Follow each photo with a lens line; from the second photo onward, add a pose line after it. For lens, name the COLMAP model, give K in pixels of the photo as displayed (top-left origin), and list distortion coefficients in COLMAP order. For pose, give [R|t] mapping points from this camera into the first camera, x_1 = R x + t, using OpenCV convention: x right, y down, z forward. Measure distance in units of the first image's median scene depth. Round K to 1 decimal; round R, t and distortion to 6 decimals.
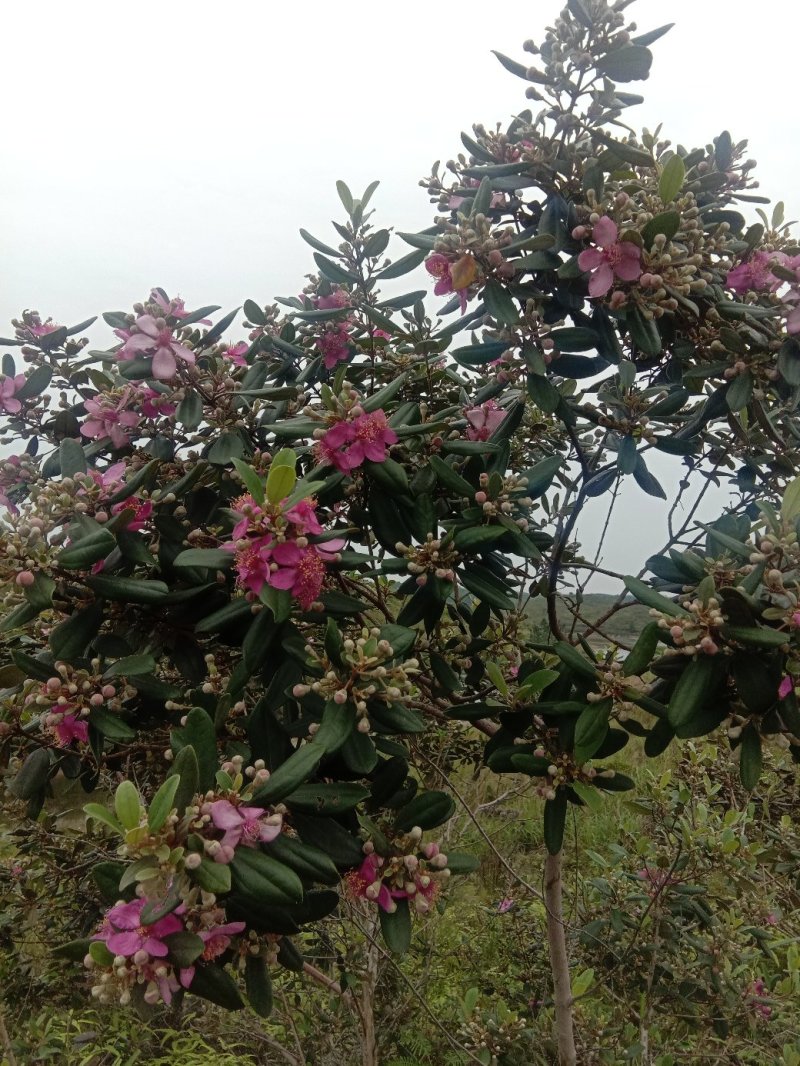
lens RADIAL K [[991.7, 0, 457.8], [0, 991.7, 531.4], [0, 0, 1]] dist [0.154518, -0.380151]
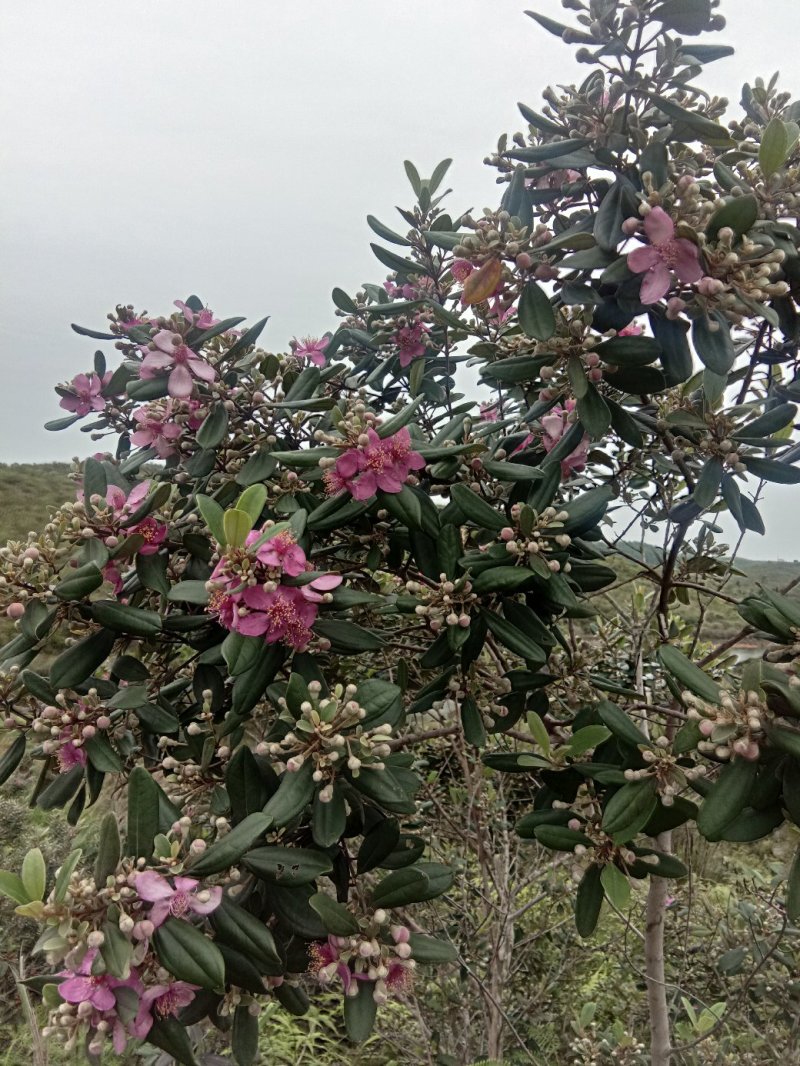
lens RADIAL K [[991.7, 0, 457.8], [0, 991.7, 531.4], [0, 0, 1]] dist [0.154518, -0.380151]
pose [[0.954802, 0.059556, -0.291214, 0.228326], [-0.034037, 0.995184, 0.091927, -0.114047], [0.295286, -0.077860, 0.952231, 0.147619]]
